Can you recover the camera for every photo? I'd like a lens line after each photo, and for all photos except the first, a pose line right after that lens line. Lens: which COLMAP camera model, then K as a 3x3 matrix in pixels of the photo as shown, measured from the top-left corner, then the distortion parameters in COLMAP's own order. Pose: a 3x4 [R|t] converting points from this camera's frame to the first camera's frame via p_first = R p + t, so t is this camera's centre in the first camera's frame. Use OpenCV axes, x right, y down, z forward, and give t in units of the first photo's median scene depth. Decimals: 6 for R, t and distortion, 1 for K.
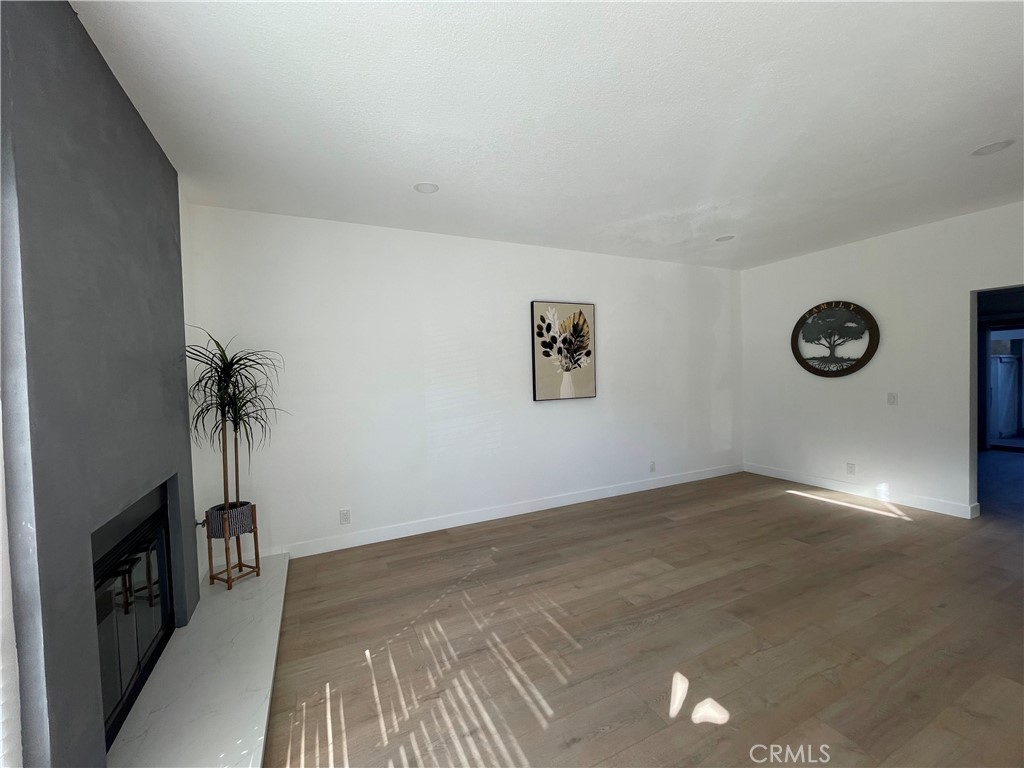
lens RADIAL K [[410.4, 0, 511.3], [0, 410.4, 382.3], [0, 0, 1]] dist [-0.003231, -0.000198]
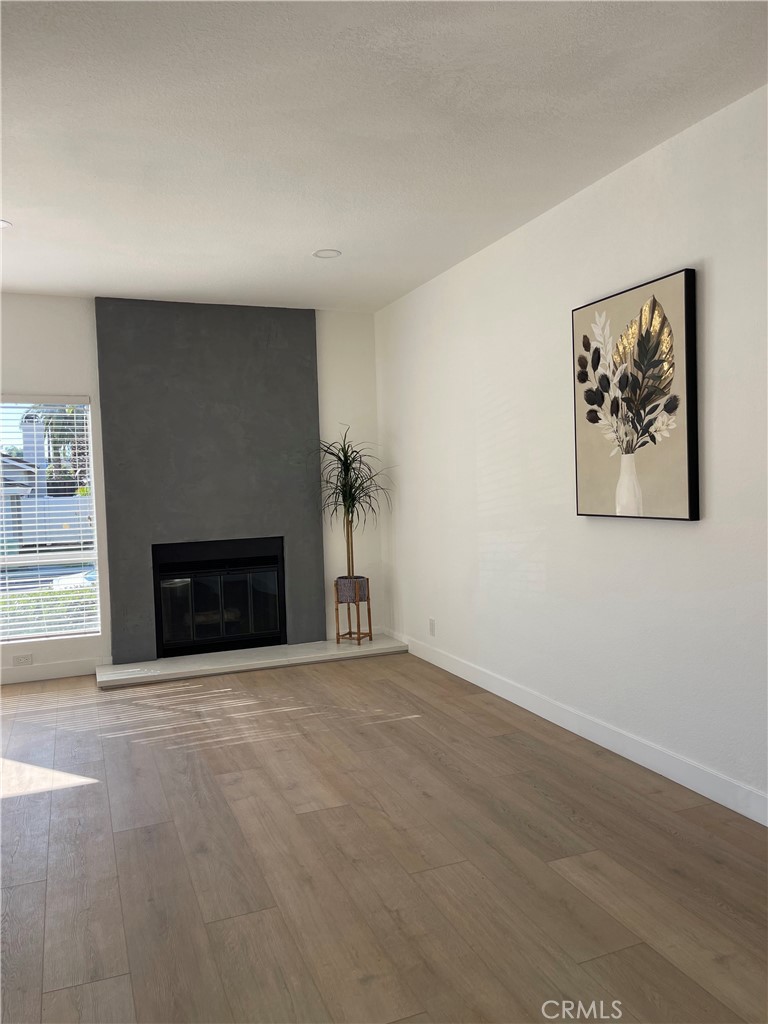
lens RADIAL K [[768.7, 0, 384.8], [0, 768.7, 518.1], [0, 0, 1]] dist [0.029956, -0.025181]
pose [[-0.059741, 0.078445, -0.995127, 0.976315], [0.013470, 0.996880, 0.077775, -0.025569], [0.998123, -0.008758, -0.060611, 0.813657]]
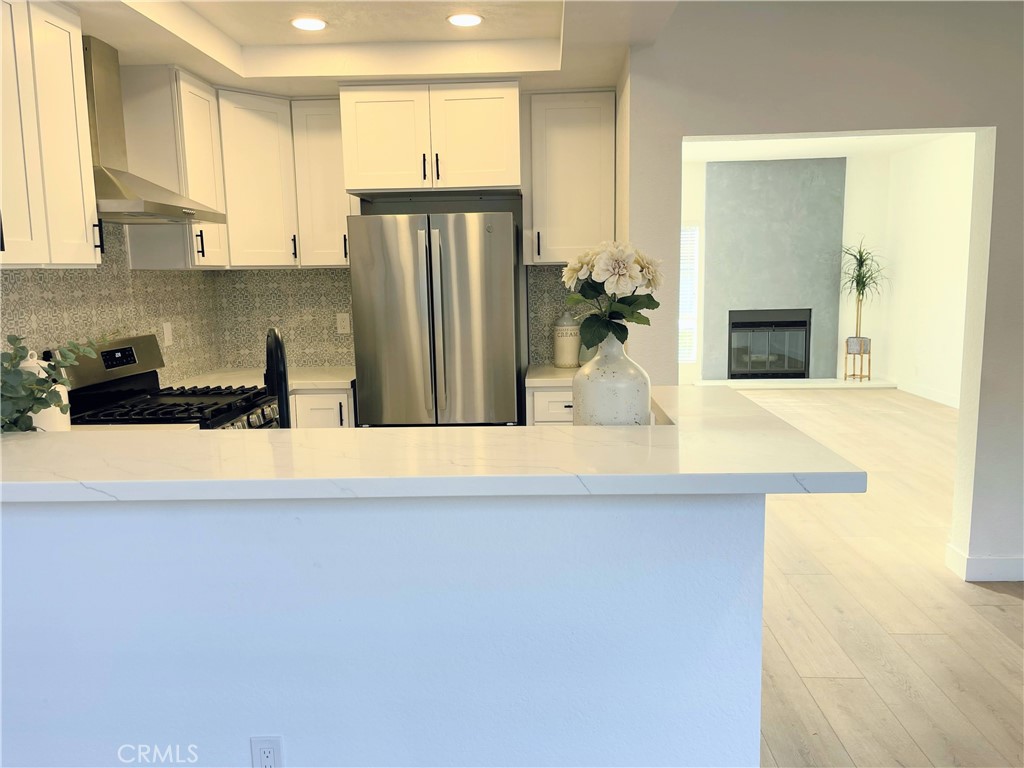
lens RADIAL K [[768.7, 0, 504.8], [0, 768.7, 382.8], [0, 0, 1]] dist [0.029956, -0.025181]
pose [[-0.482865, 0.154151, -0.862020, 1.917261], [0.014978, 0.985694, 0.167877, -0.058061], [0.875567, 0.068151, -0.478266, 0.840319]]
